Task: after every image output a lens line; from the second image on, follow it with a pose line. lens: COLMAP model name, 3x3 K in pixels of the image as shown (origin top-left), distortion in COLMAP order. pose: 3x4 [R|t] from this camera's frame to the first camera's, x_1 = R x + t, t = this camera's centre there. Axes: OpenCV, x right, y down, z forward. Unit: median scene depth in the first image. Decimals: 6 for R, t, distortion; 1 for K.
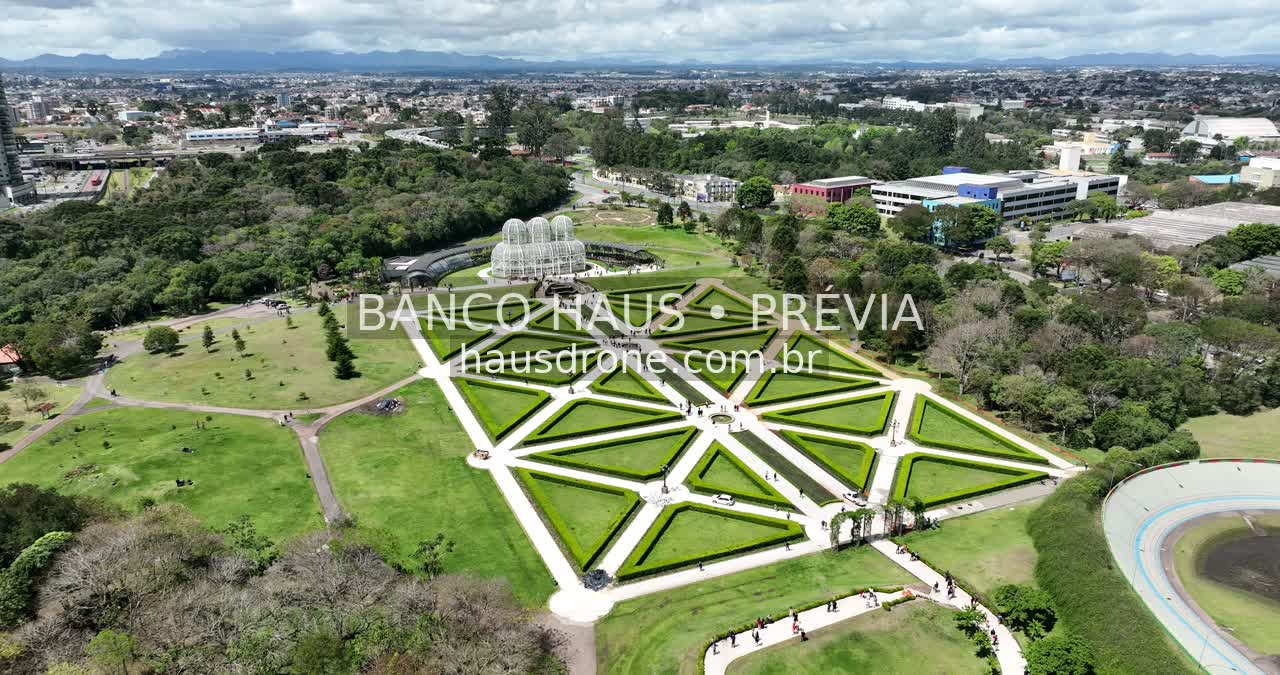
lens RADIAL K [[899.3, 0, 640.0], [0, 899.3, 337.5], [0, 0, 1]] dist [-0.007864, 0.025026]
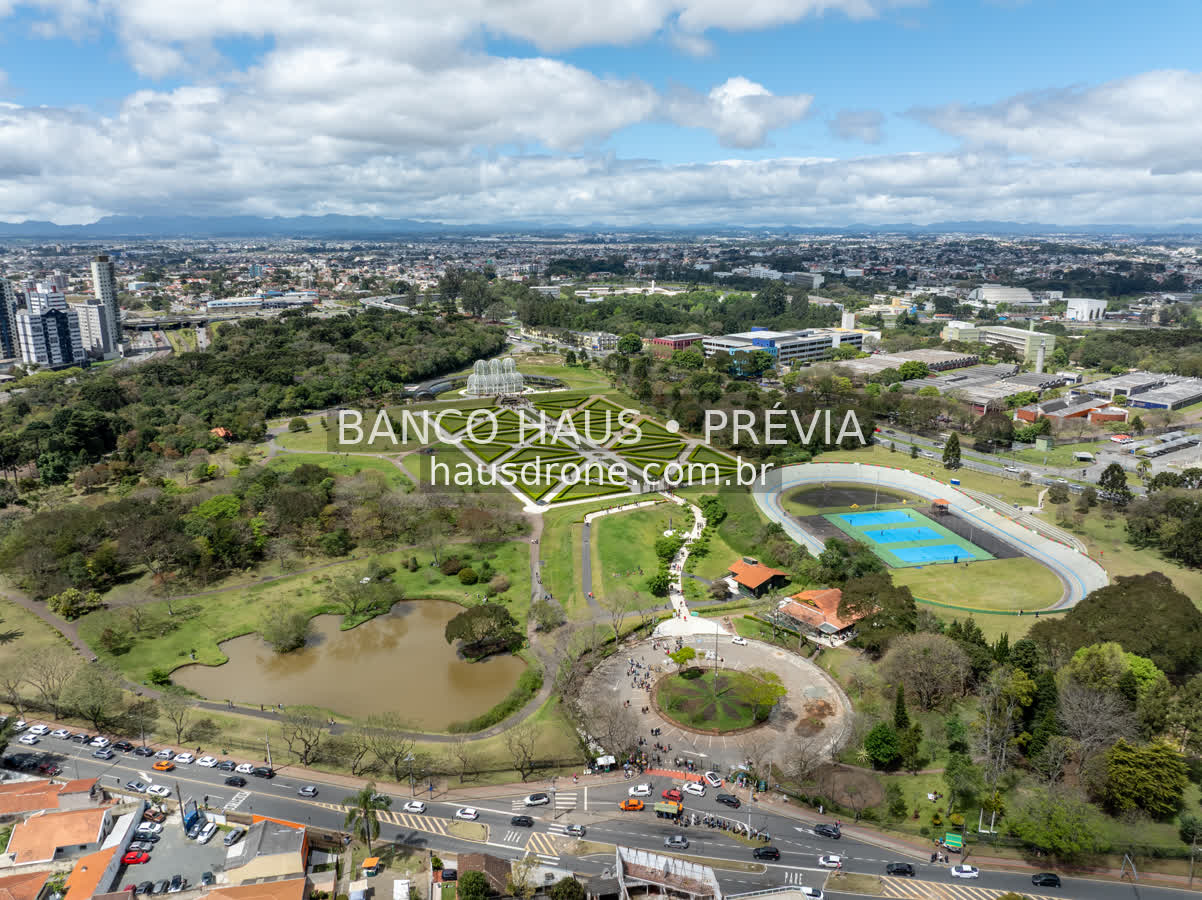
lens RADIAL K [[846.2, 0, 601.0], [0, 846.2, 450.0], [0, 0, 1]] dist [-0.045124, 0.010936]
pose [[0.998265, -0.012072, 0.057630, -0.005974], [0.014143, 0.999264, -0.035657, 0.070716], [-0.057157, 0.036410, 0.997701, -0.430771]]
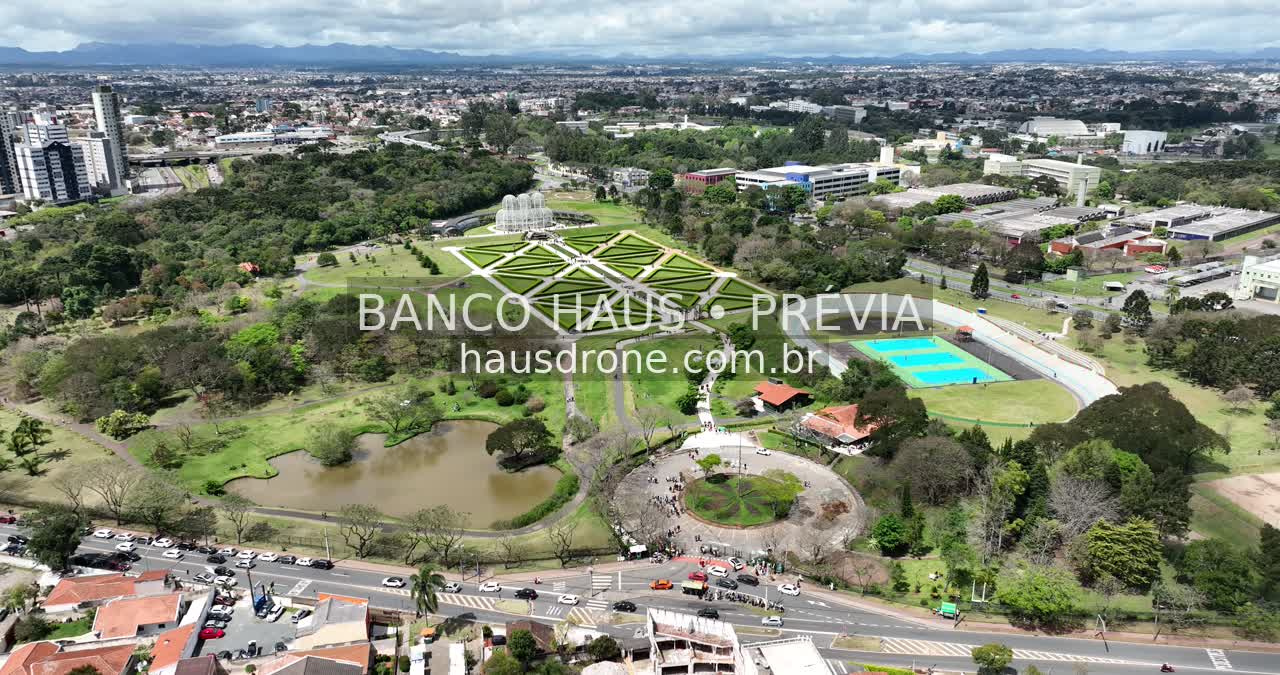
lens RADIAL K [[899.3, 0, 640.0], [0, 899.3, 337.5], [0, 0, 1]] dist [-0.007864, 0.025026]
pose [[0.997637, -0.019198, 0.065972, -0.010146], [0.018752, 0.999797, 0.007376, 0.090769], [-0.066101, -0.006121, 0.997794, -0.495028]]
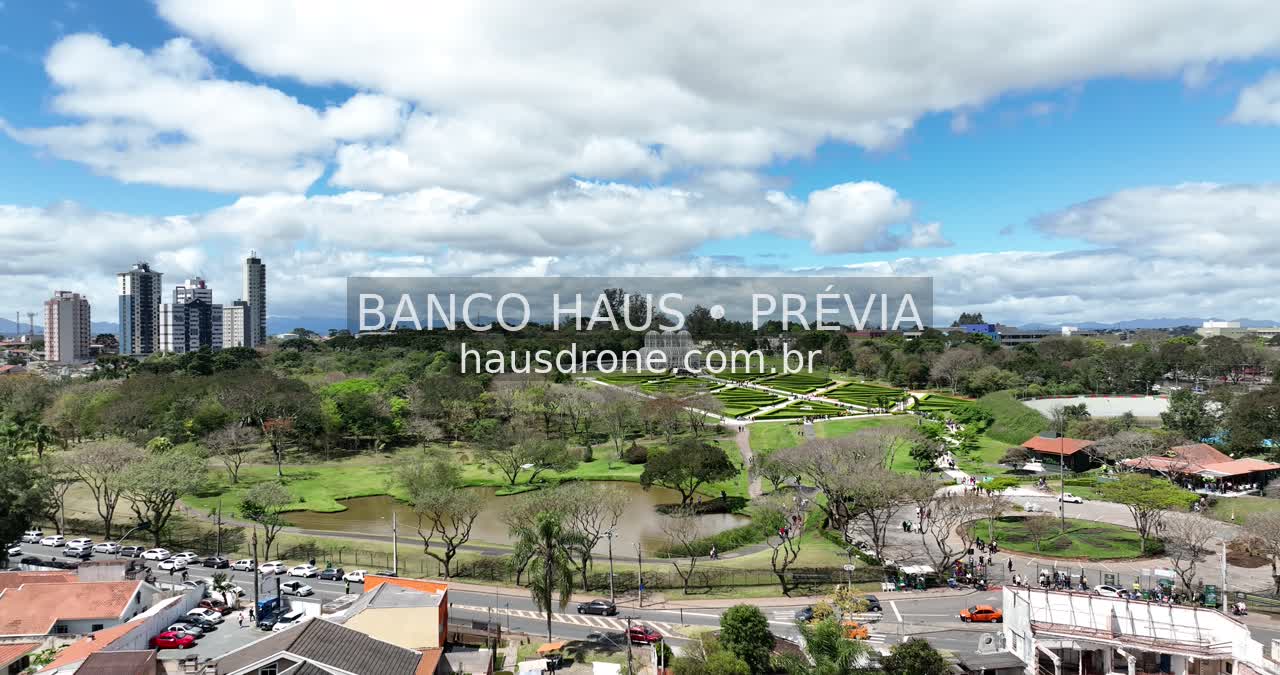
lens RADIAL K [[894.3, 0, 640.0], [0, 894.3, 337.5], [0, 0, 1]] dist [-0.006209, -0.001517]
pose [[0.998066, 0.003370, -0.062078, -0.049510], [-0.021091, 0.957670, -0.287095, 0.220219], [0.058483, 0.287849, 0.955889, -0.299057]]
